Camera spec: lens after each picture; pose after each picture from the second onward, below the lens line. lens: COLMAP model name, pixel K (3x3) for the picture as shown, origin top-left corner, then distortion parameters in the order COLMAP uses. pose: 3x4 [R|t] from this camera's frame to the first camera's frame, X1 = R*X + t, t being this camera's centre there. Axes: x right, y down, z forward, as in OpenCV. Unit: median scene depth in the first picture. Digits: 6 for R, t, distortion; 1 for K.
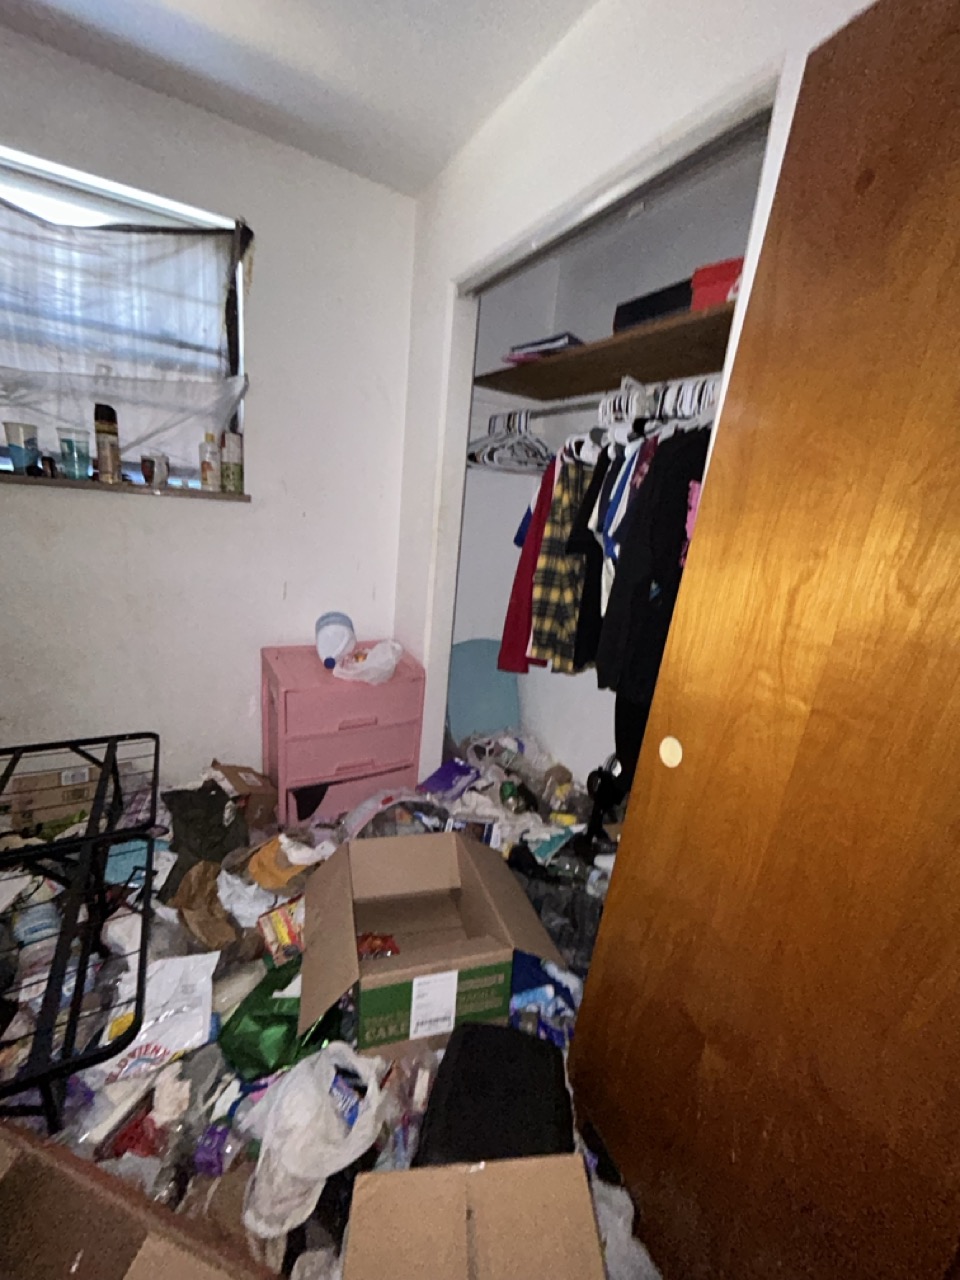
lens RADIAL K [[515.5, 0, 480.0], [0, 515.5, 640.0], [0, 0, 1]] dist [-0.001236, 0.002778]
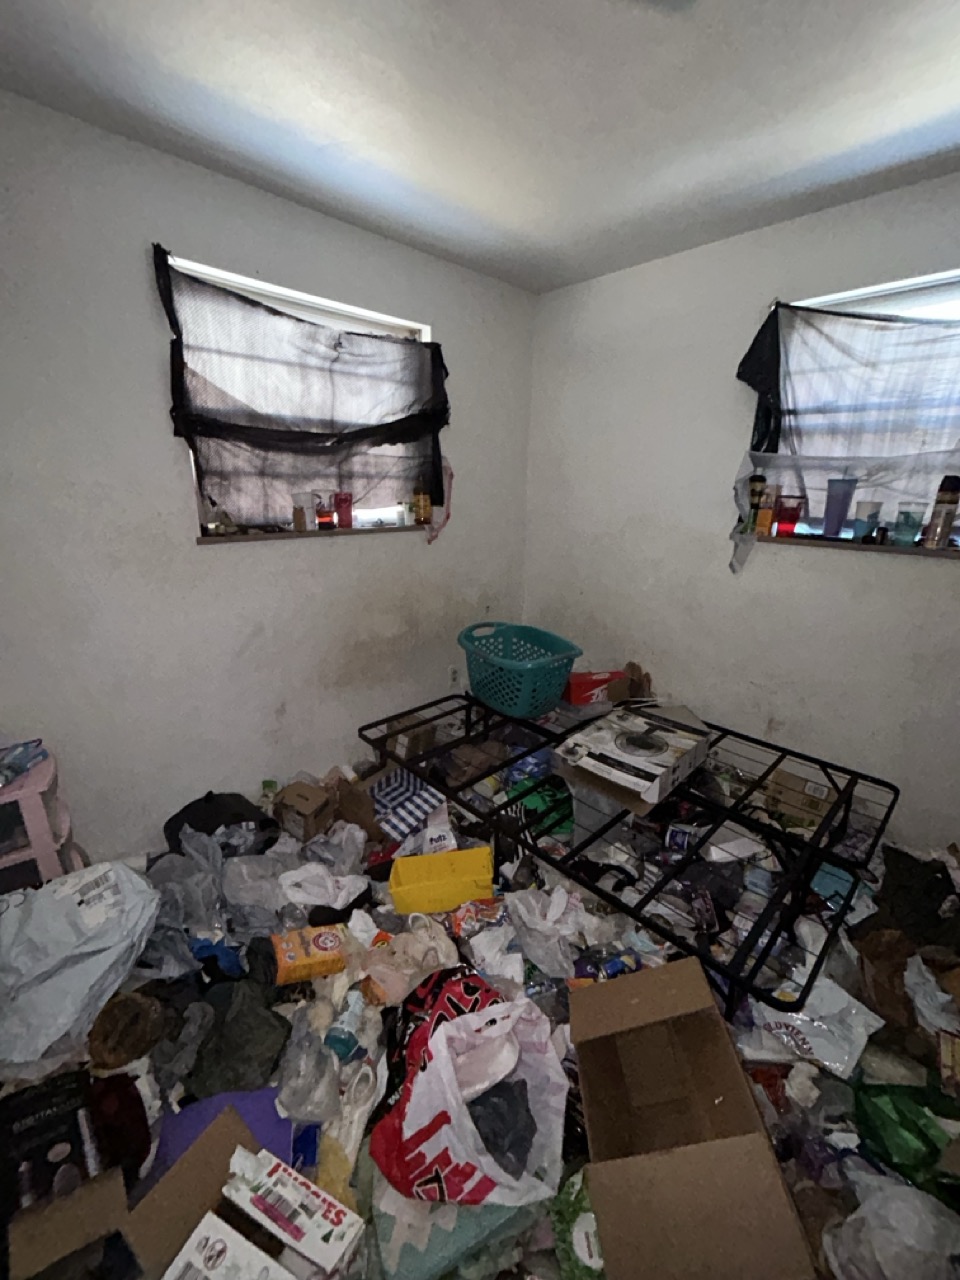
lens RADIAL K [[521.0, 0, 479.4], [0, 521.0, 635.4], [0, 0, 1]] dist [-0.001233, 0.000022]
pose [[0.248966, 0.191803, -0.949330, 0.101717], [-0.231411, 0.963584, 0.133995, -0.066595], [0.940460, 0.186325, 0.284285, -0.151900]]
